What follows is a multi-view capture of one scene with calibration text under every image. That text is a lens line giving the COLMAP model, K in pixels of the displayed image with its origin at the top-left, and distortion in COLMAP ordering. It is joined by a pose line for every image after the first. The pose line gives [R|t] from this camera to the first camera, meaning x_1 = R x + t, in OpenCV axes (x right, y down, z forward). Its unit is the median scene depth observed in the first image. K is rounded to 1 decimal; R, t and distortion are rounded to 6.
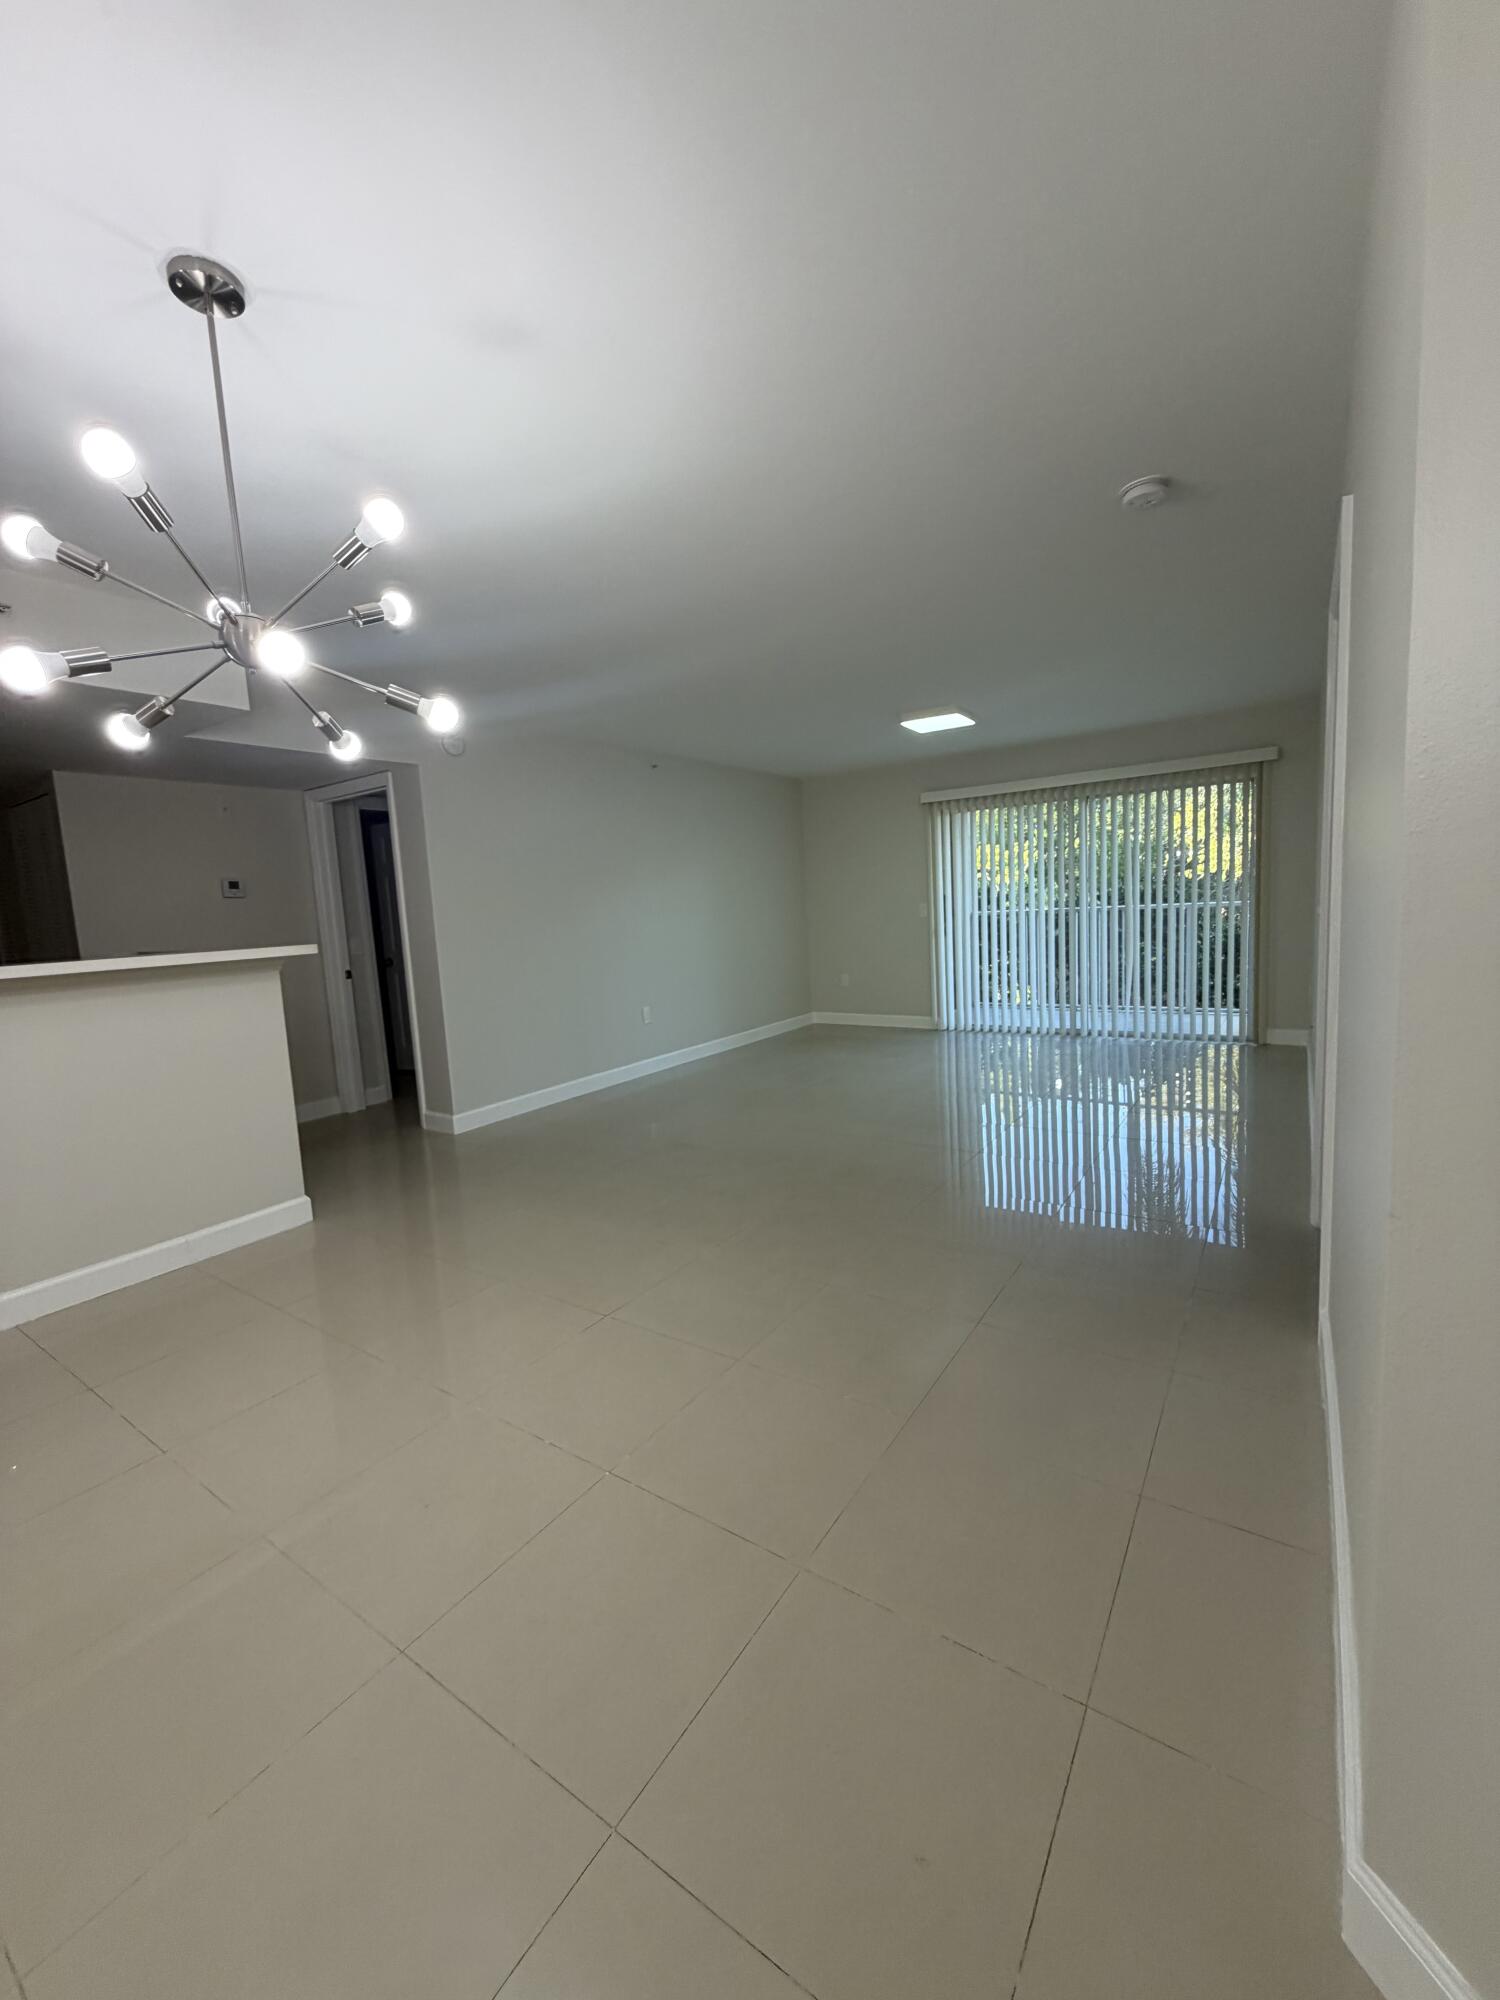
lens RADIAL K [[812.6, 0, 750.0], [0, 812.6, 1000.0], [0, 0, 1]] dist [0.043717, 0.000001]
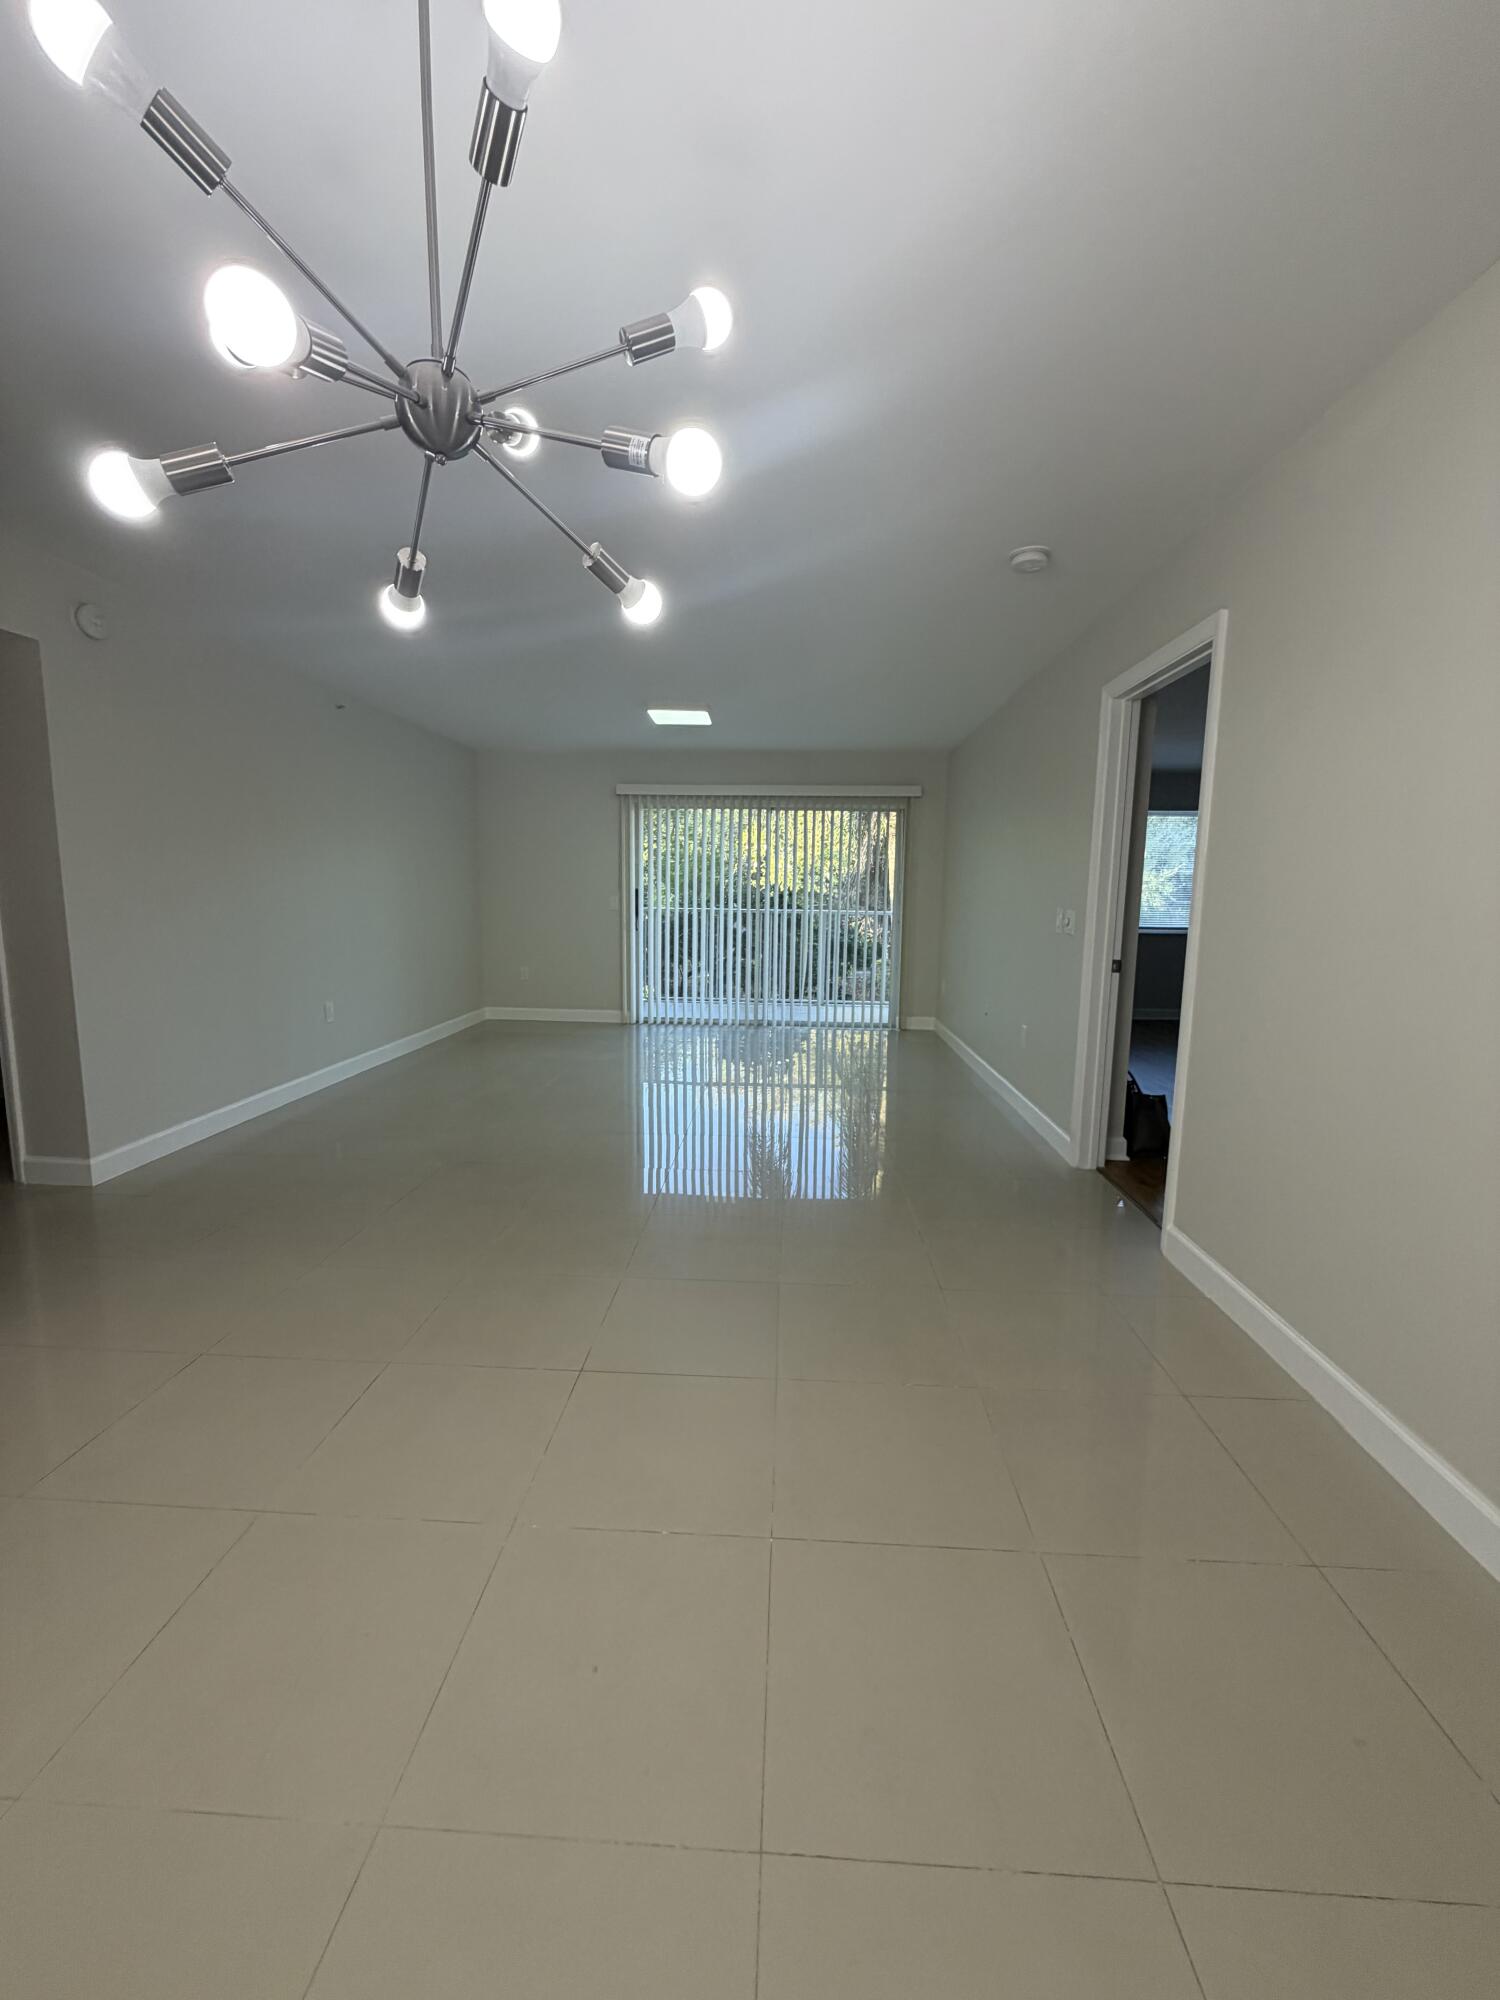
lens RADIAL K [[807.5, 0, 750.0], [0, 807.5, 1000.0], [0, 0, 1]] dist [-0.019604, 0.000055]
pose [[0.861438, -0.006936, 0.507815, -0.144324], [0.002439, 0.999952, 0.009519, -0.001302], [-0.507857, -0.006962, 0.861413, 0.076492]]
